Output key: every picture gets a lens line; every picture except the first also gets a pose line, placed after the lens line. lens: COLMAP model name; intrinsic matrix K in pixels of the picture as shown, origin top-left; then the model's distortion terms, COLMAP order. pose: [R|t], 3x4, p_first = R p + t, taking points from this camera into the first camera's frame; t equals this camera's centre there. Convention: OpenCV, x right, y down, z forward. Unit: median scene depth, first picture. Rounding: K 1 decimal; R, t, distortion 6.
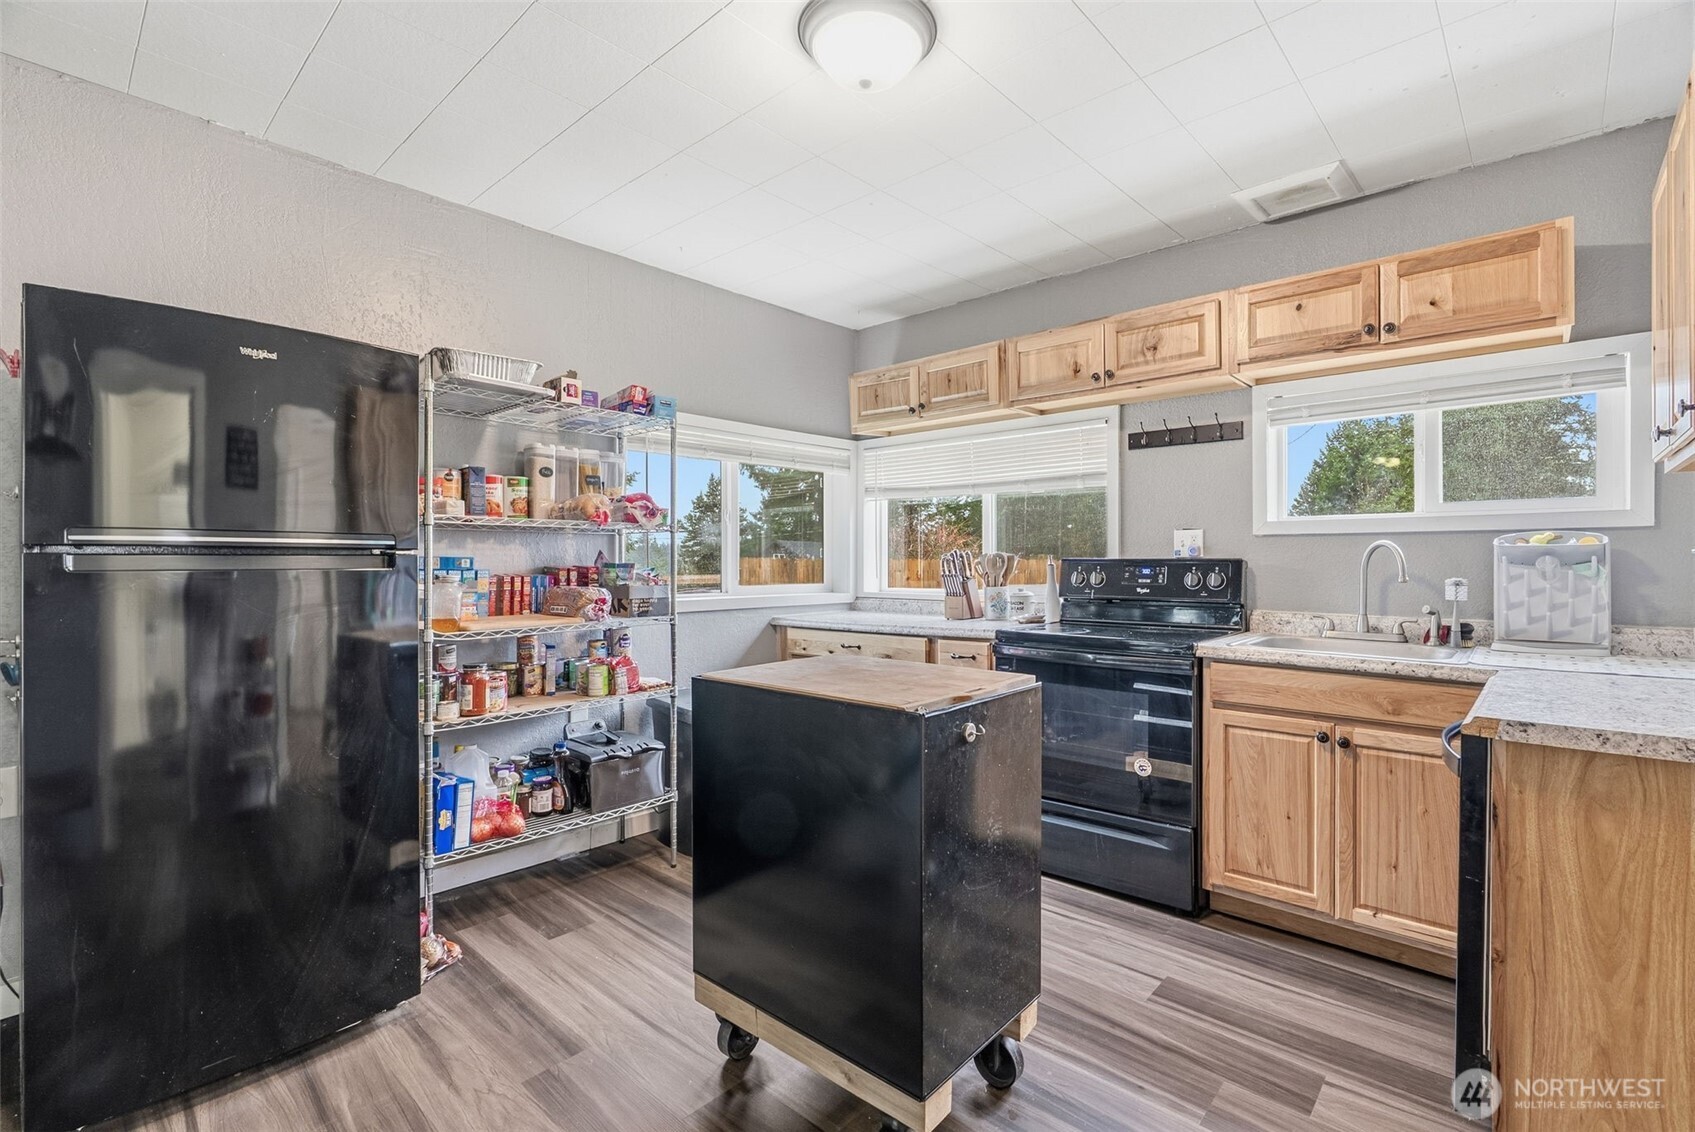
lens RADIAL K [[776.3, 0, 856.7], [0, 776.3, 555.9], [0, 0, 1]] dist [-0.004317, 0.000016]
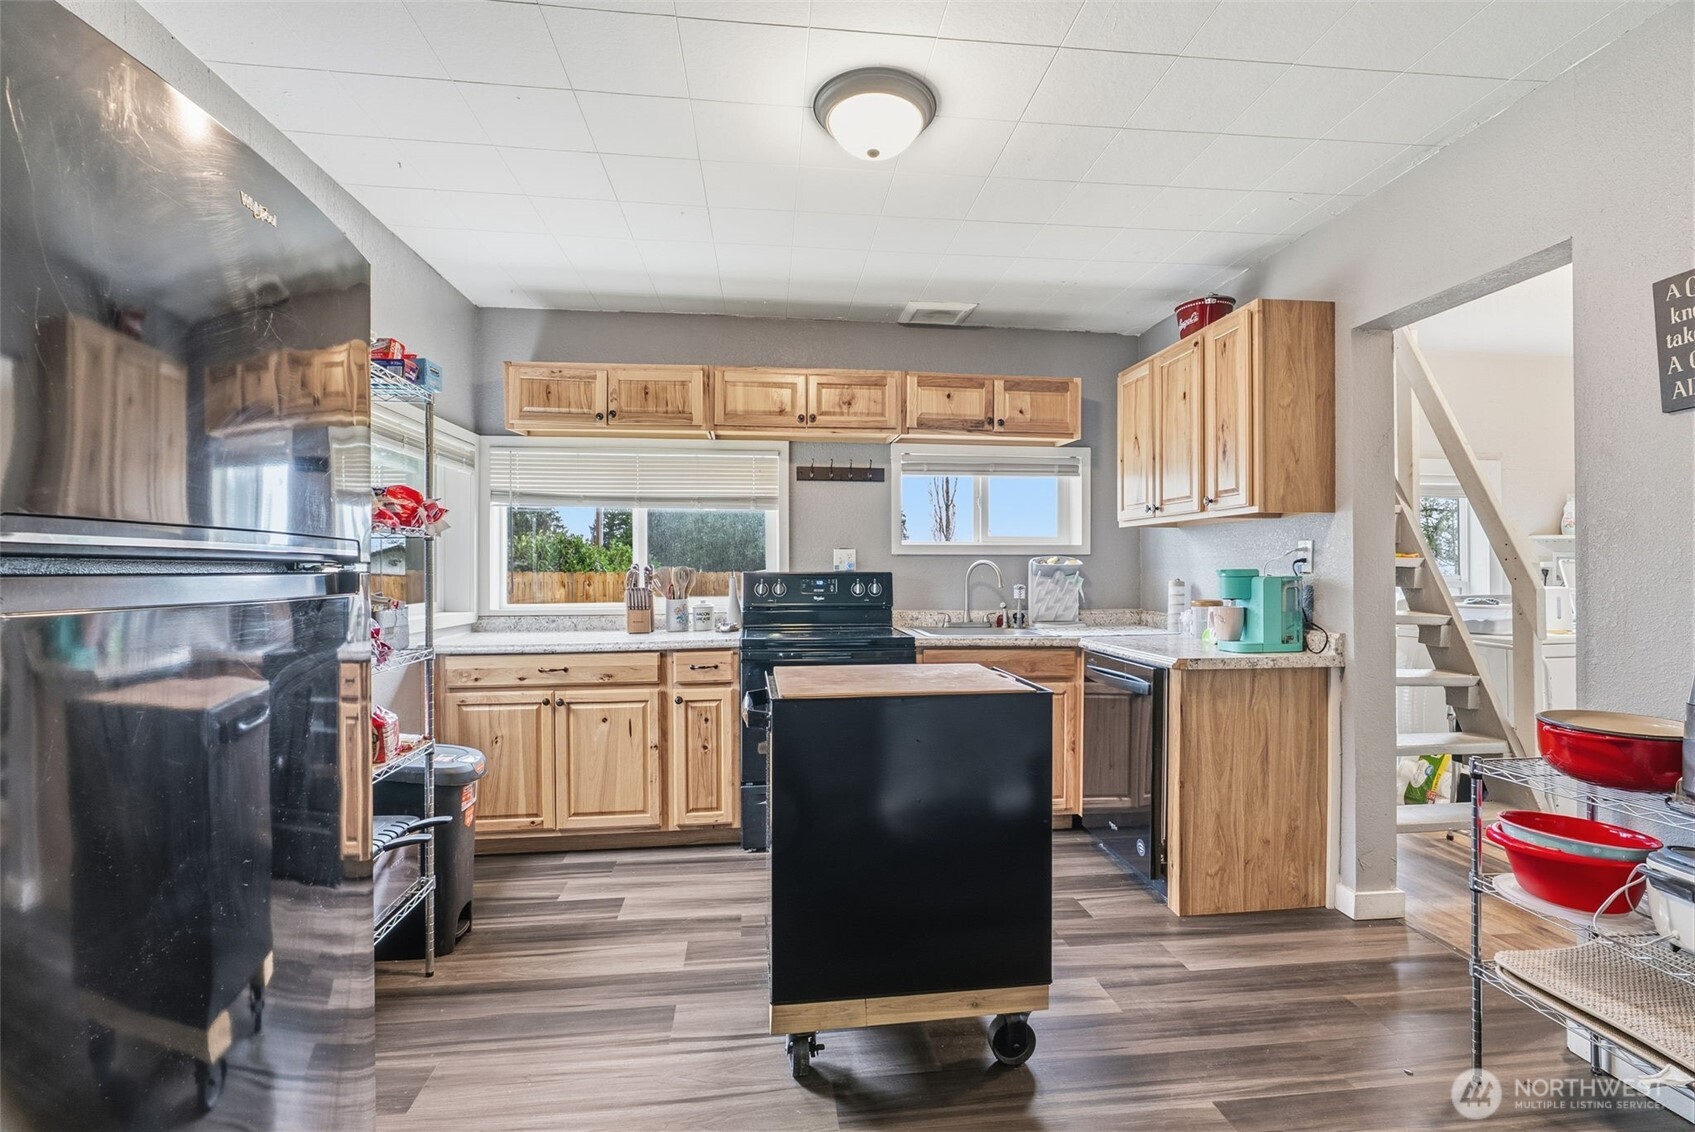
lens RADIAL K [[769.4, 0, 847.5], [0, 769.4, 566.0], [0, 0, 1]] dist [-0.005235, 0.002051]
pose [[0.650064, 0.003687, 0.759871, -0.539519], [-0.004253, 0.999990, -0.001214, -0.005079], [-0.759868, -0.002443, 0.650073, 0.191675]]
